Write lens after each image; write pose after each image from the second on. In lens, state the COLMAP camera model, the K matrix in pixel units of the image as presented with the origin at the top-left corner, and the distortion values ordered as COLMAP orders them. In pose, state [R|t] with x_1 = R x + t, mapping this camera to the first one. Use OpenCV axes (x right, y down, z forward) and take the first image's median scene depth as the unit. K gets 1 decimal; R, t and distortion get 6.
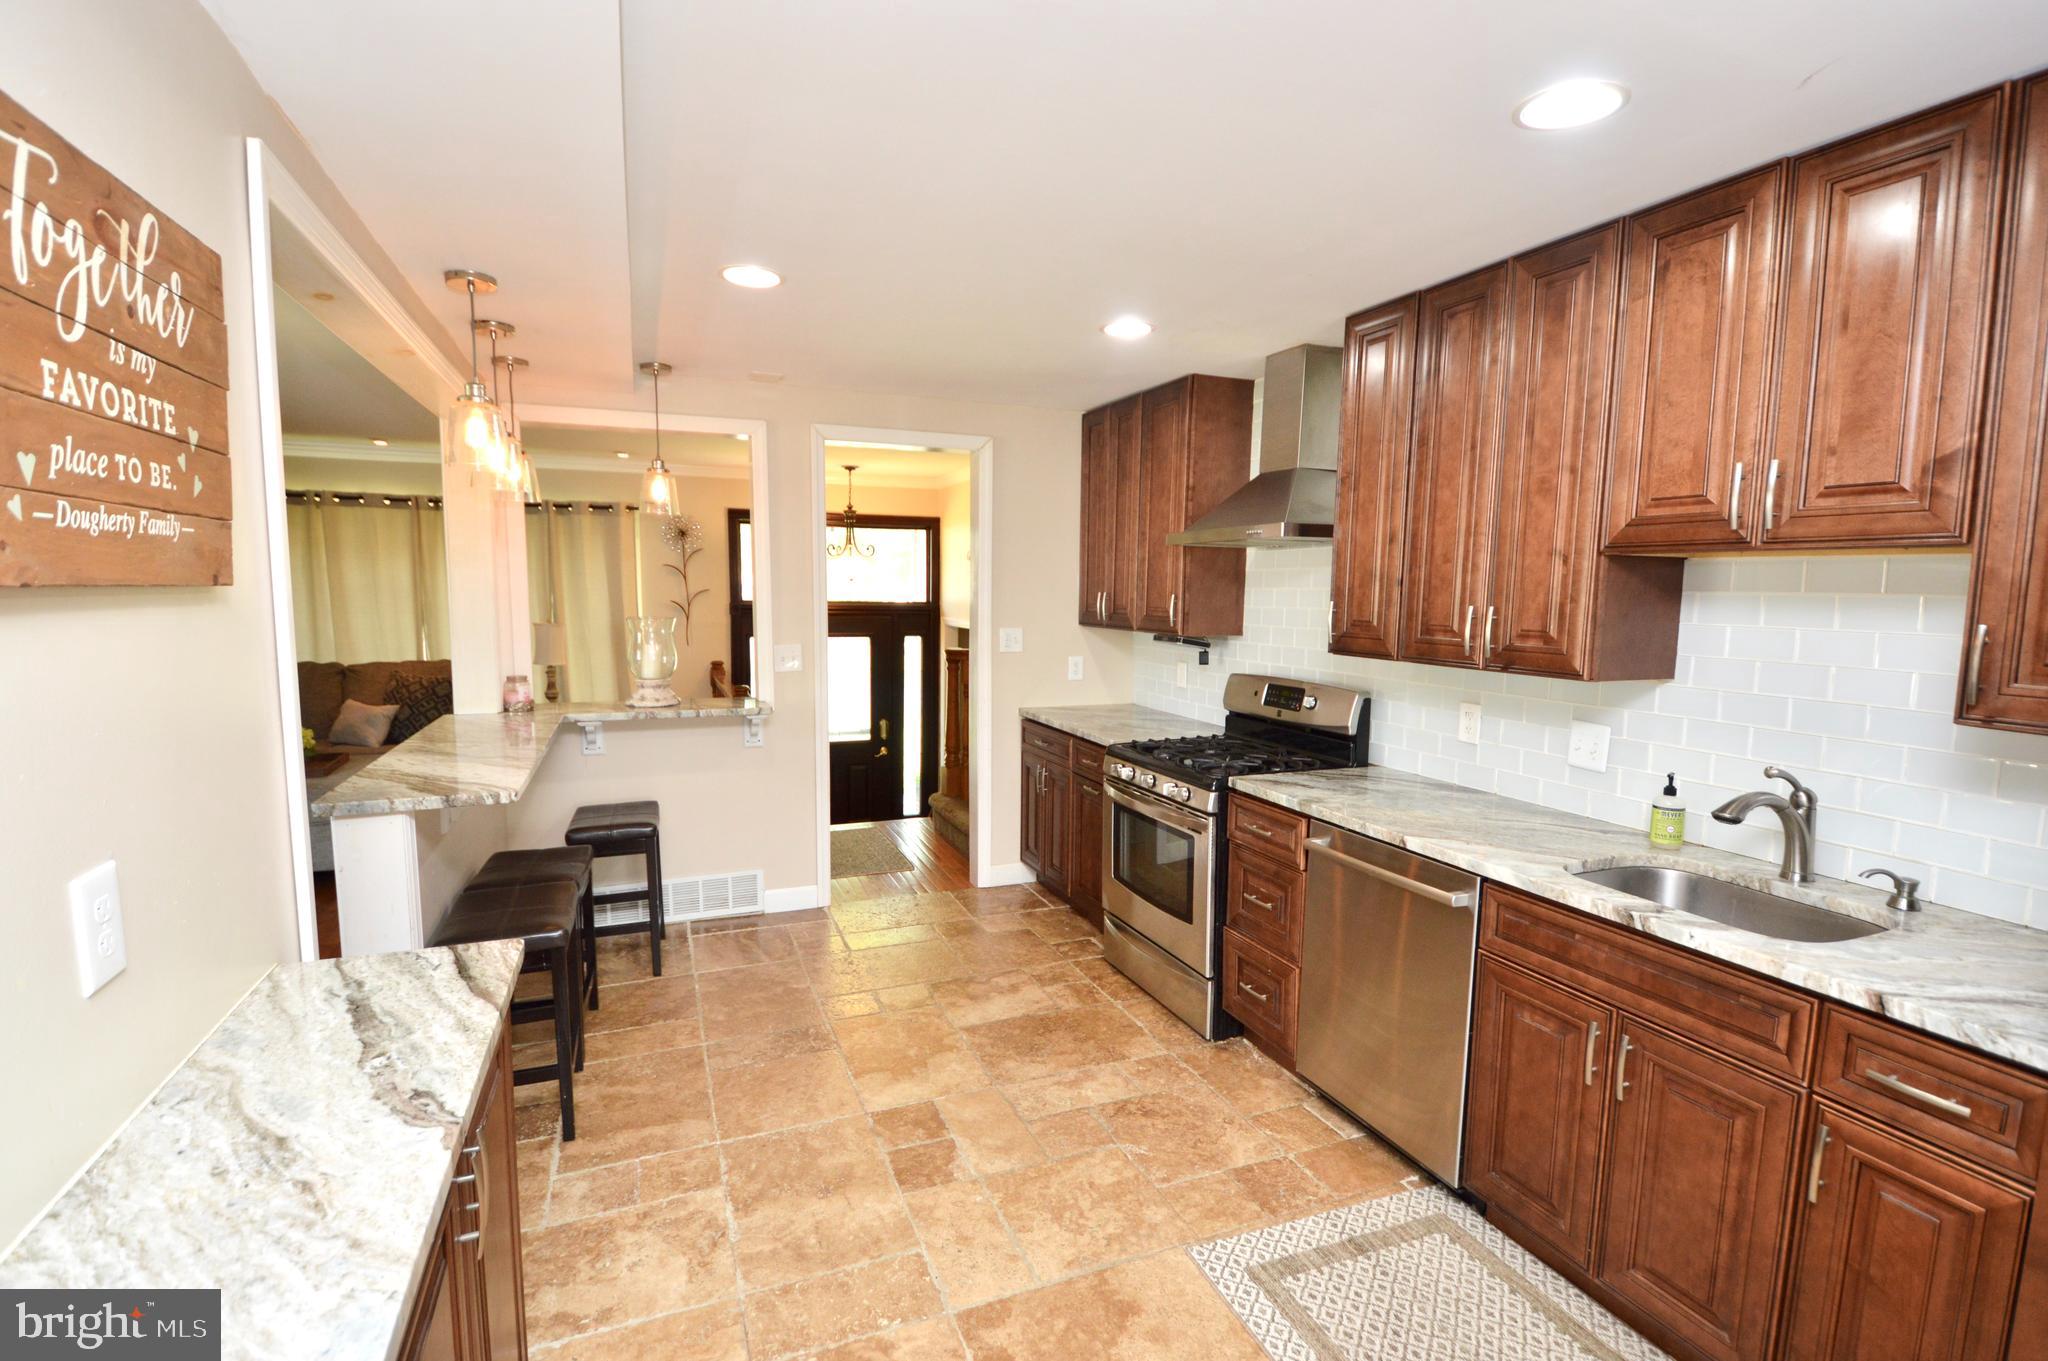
lens RADIAL K [[930.6, 0, 1026.0], [0, 930.6, 695.5], [0, 0, 1]] dist [0.015980, -0.021245]
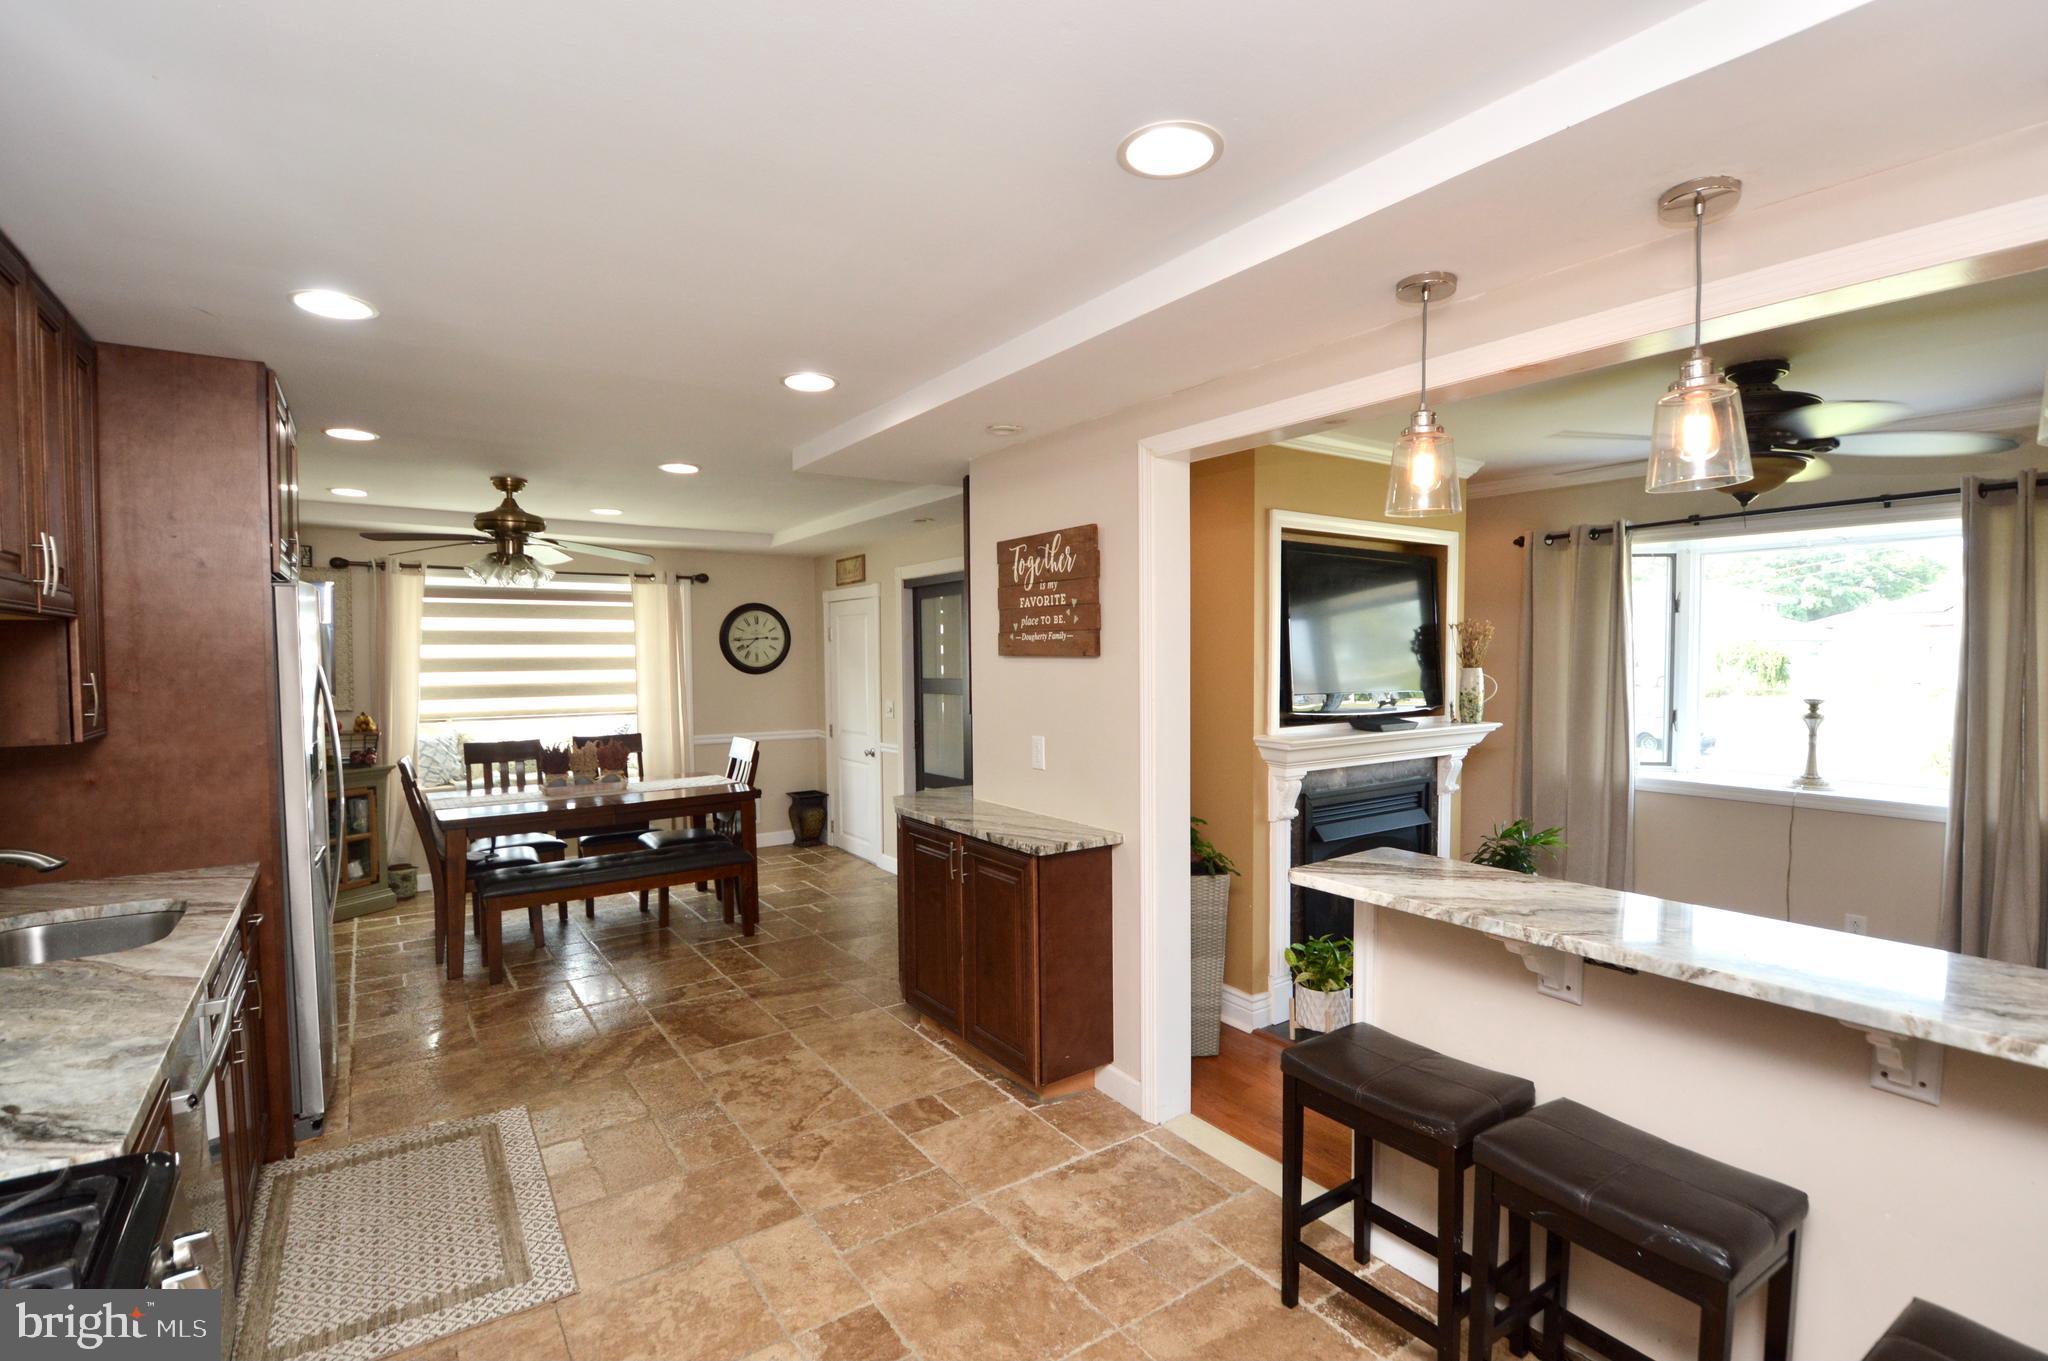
lens RADIAL K [[936.7, 0, 1039.3], [0, 936.7, 694.1], [0, 0, 1]] dist [0.021068, -0.025803]
pose [[-0.971964, 0.001593, -0.235124, -0.078013], [-0.035158, 0.987751, 0.152029, -0.226006], [0.232486, 0.156033, -0.960002, 1.945307]]
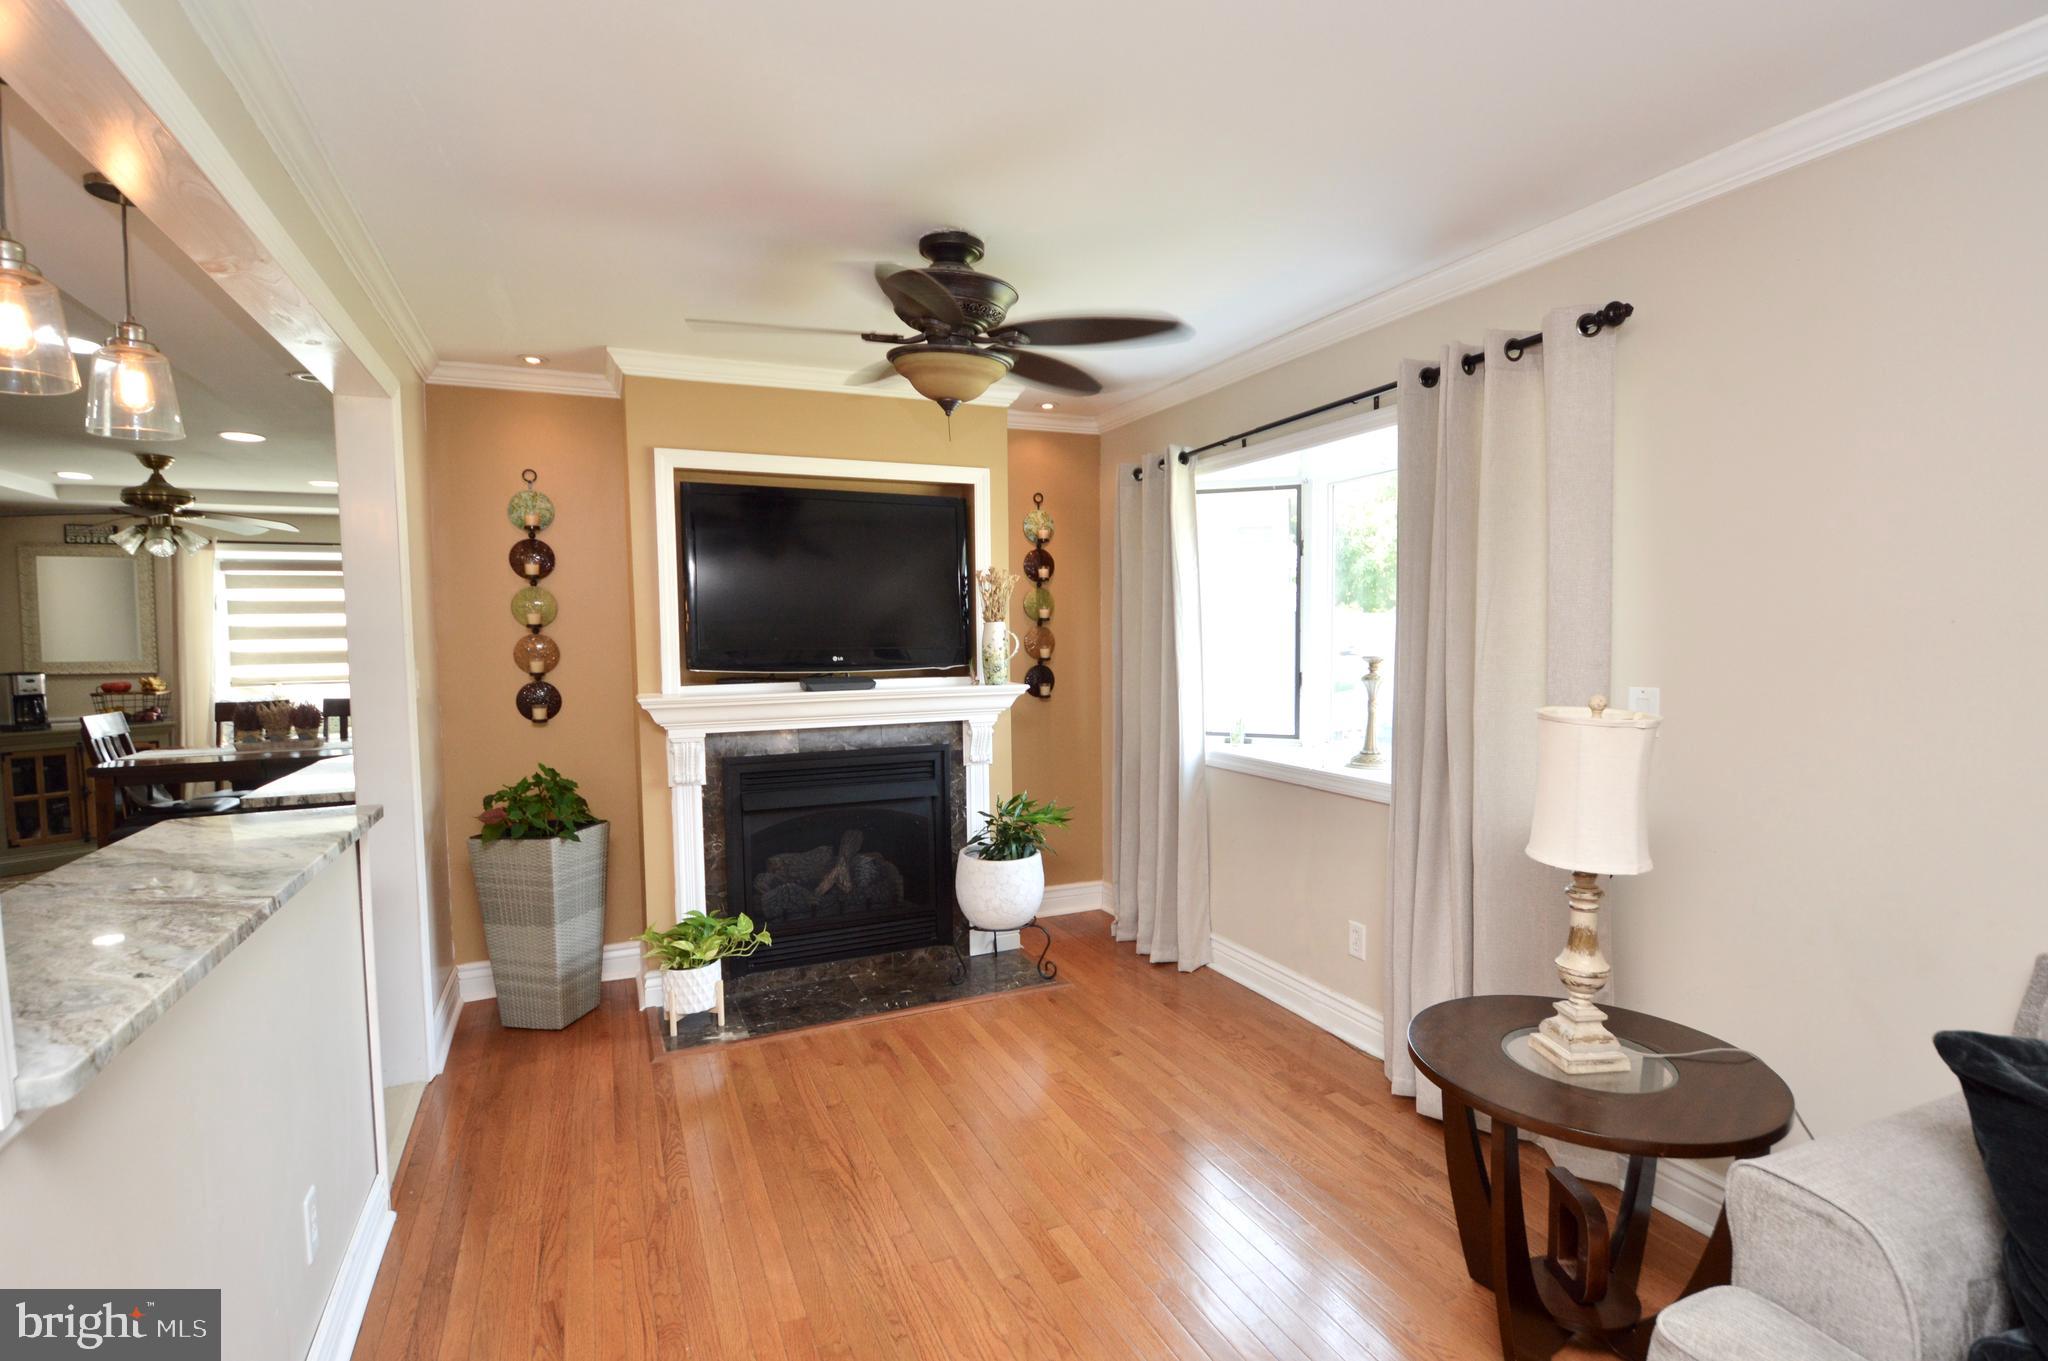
lens RADIAL K [[971.9, 0, 1029.2], [0, 971.9, 692.8], [0, 0, 1]] dist [0.017633, -0.024832]
pose [[-0.999390, 0.000795, -0.034912, -1.436607], [-0.005441, 0.983985, 0.178171, -0.205186], [0.034494, 0.178252, -0.983380, 2.052672]]
